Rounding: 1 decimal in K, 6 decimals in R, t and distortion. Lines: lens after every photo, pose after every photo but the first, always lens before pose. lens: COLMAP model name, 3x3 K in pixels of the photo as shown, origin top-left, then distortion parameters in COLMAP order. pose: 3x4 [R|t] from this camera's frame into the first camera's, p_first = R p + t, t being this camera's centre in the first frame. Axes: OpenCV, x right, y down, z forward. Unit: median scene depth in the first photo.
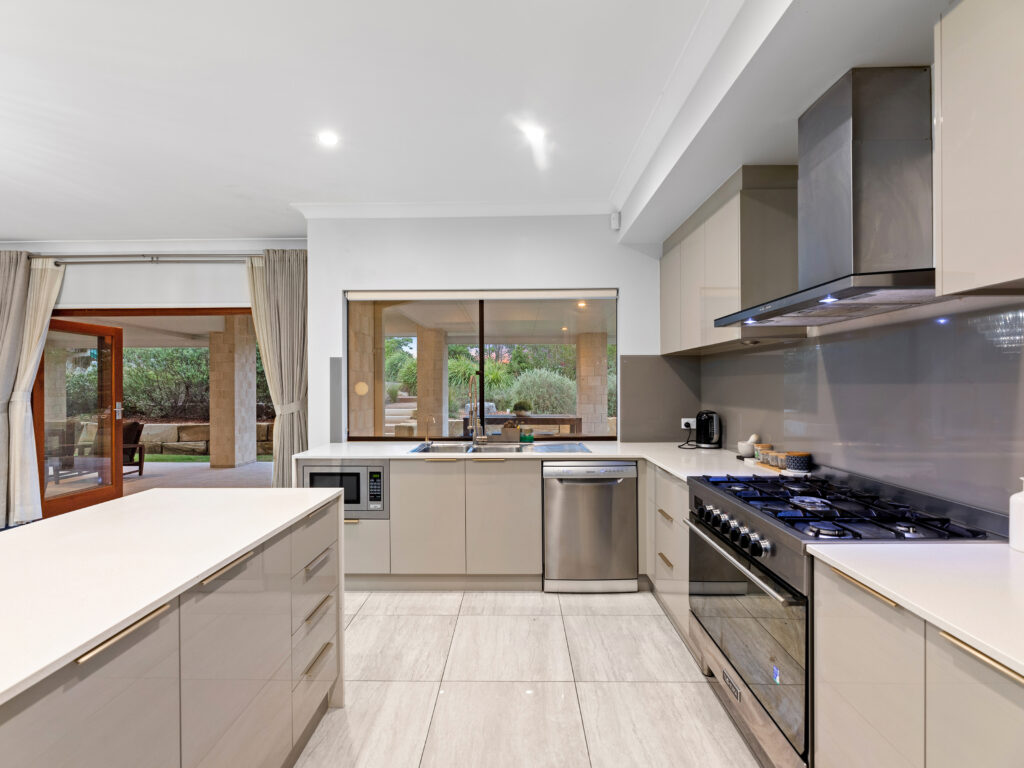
lens RADIAL K [[463.0, 0, 512.0], [0, 463.0, 384.0], [0, 0, 1]] dist [-0.000606, -0.000088]
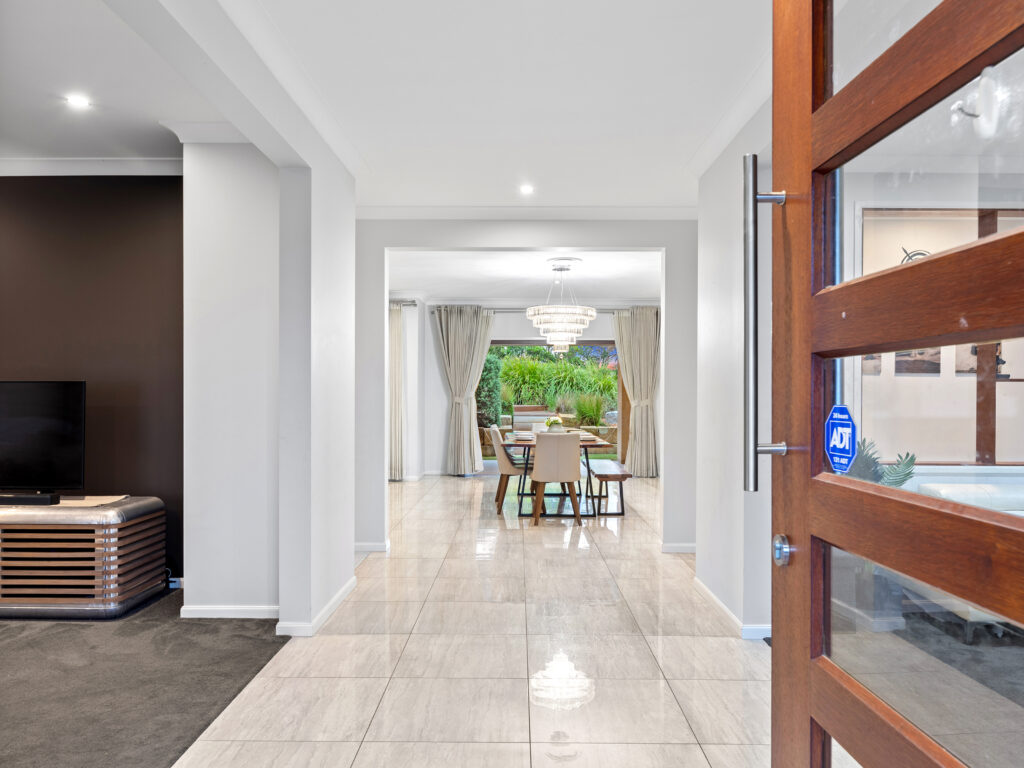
lens RADIAL K [[769.4, 0, 512.0], [0, 769.4, 384.0], [0, 0, 1]] dist [0.000599, 0.001223]
pose [[0.999759, 0.009708, 0.019697, -1.201690], [-0.009366, 0.999805, -0.017370, 0.044087], [-0.019862, 0.017181, 0.999655, -2.068723]]
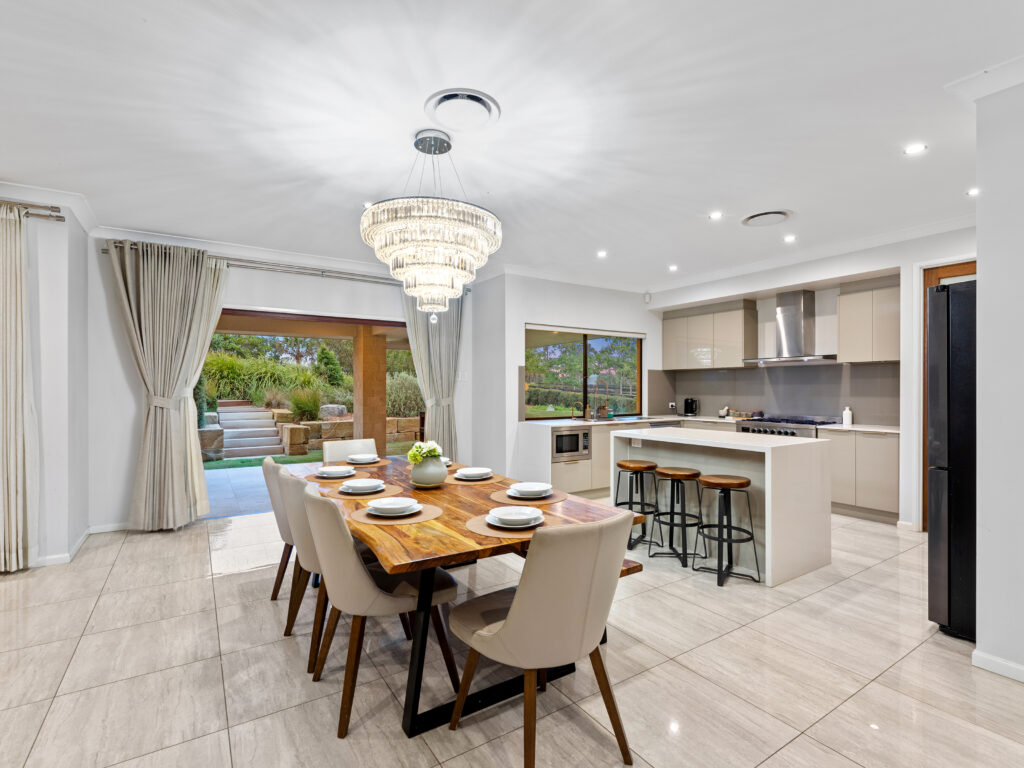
lens RADIAL K [[494.9, 0, 512.0], [0, 494.9, 384.0], [0, 0, 1]] dist [0.023602, -0.020404]
pose [[0.827177, 0.010377, 0.561846, -1.336699], [-0.002836, 0.999894, -0.014293, 0.025708], [-0.561934, 0.010229, 0.827119, -0.345950]]
